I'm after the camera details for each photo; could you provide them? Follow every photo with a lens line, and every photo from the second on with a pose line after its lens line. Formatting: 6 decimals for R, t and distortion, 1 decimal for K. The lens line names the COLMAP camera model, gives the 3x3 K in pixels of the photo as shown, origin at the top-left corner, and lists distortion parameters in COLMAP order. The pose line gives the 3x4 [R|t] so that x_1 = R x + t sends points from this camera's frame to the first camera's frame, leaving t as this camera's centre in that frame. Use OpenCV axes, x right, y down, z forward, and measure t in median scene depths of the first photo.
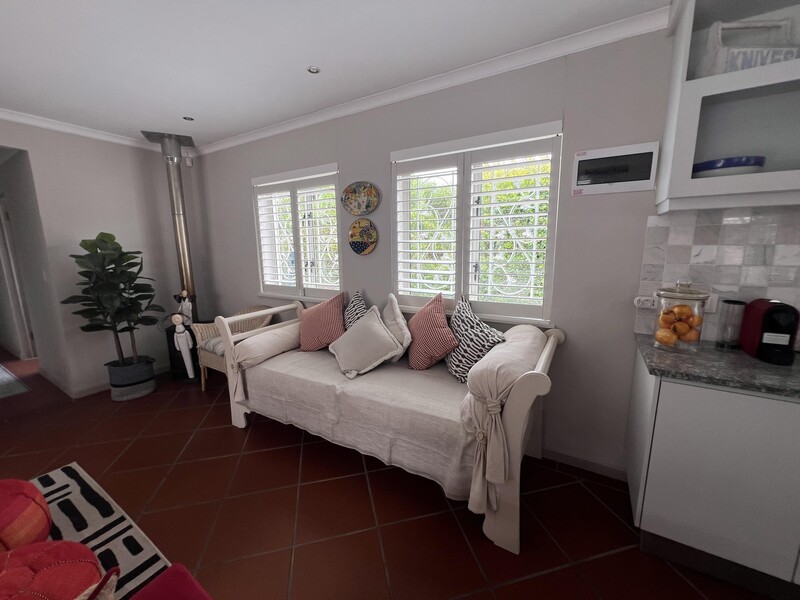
lens RADIAL K [[318.5, 0, 394.3], [0, 318.5, 298.9], [0, 0, 1]] dist [0.001580, 0.000619]
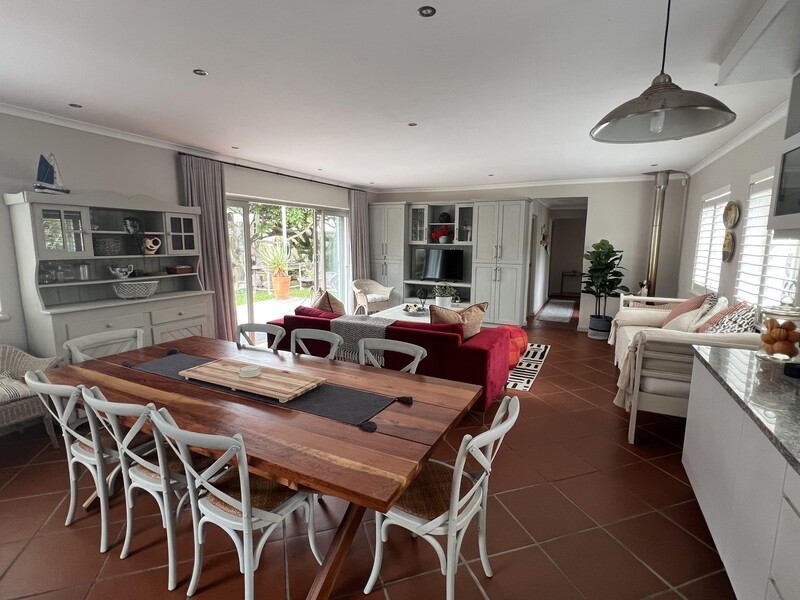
lens RADIAL K [[397.3, 0, 399.6], [0, 397.3, 300.4], [0, 0, 1]] dist [0.002127, 0.000160]
pose [[0.084934, 0.168810, -0.981982, 1.052660], [-0.180436, 0.971855, 0.151463, -0.009769], [0.979913, 0.164320, 0.113003, -0.252473]]
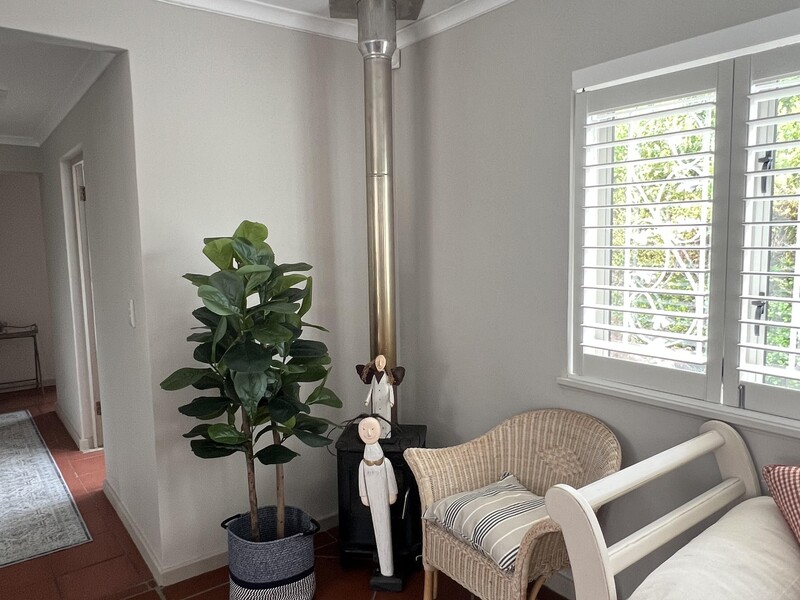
lens RADIAL K [[578.3, 0, 399.3], [0, 578.3, 303.3], [0, 0, 1]] dist [-0.001481, -0.006794]
pose [[0.932865, 0.039228, -0.358084, -0.400892], [-0.056560, 0.997674, -0.038052, -0.073228], [0.355758, 0.055751, 0.932914, 0.327442]]
